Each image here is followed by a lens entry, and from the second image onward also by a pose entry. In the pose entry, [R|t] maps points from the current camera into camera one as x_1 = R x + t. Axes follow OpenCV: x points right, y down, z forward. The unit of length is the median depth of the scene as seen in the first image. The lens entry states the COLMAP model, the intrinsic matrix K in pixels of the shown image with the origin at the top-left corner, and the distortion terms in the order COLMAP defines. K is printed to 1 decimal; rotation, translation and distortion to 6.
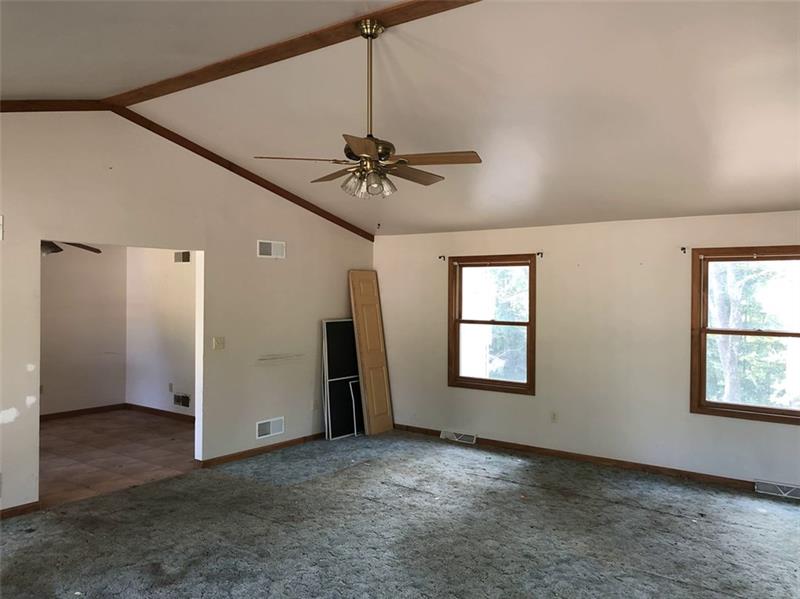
lens RADIAL K [[651.5, 0, 400.0], [0, 651.5, 299.5], [0, 0, 1]] dist [0.006115, -0.005048]
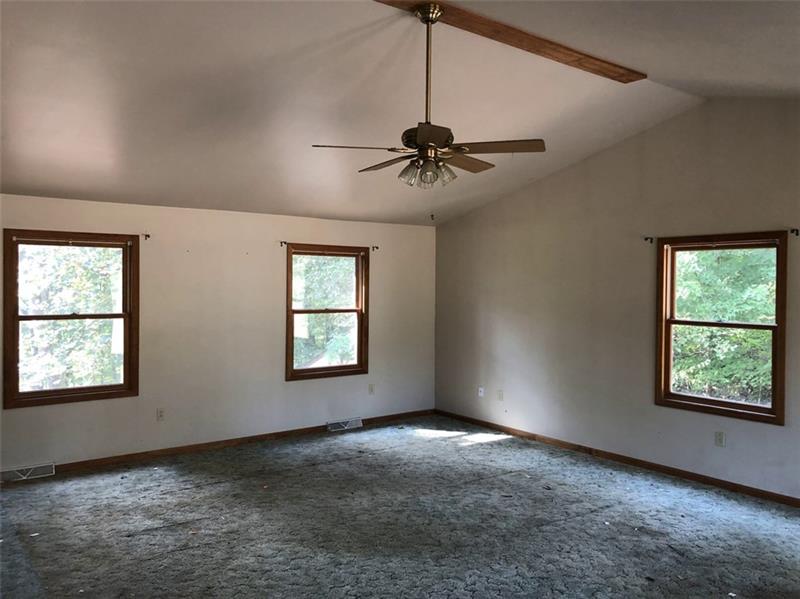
lens RADIAL K [[649.5, 0, 400.0], [0, 649.5, 299.5], [0, 0, 1]] dist [0.011785, -0.002626]
pose [[0.286398, -0.033236, 0.957534, -0.644305], [0.009080, 0.999447, 0.031975, -0.008717], [-0.958068, -0.000463, 0.286541, 0.494892]]
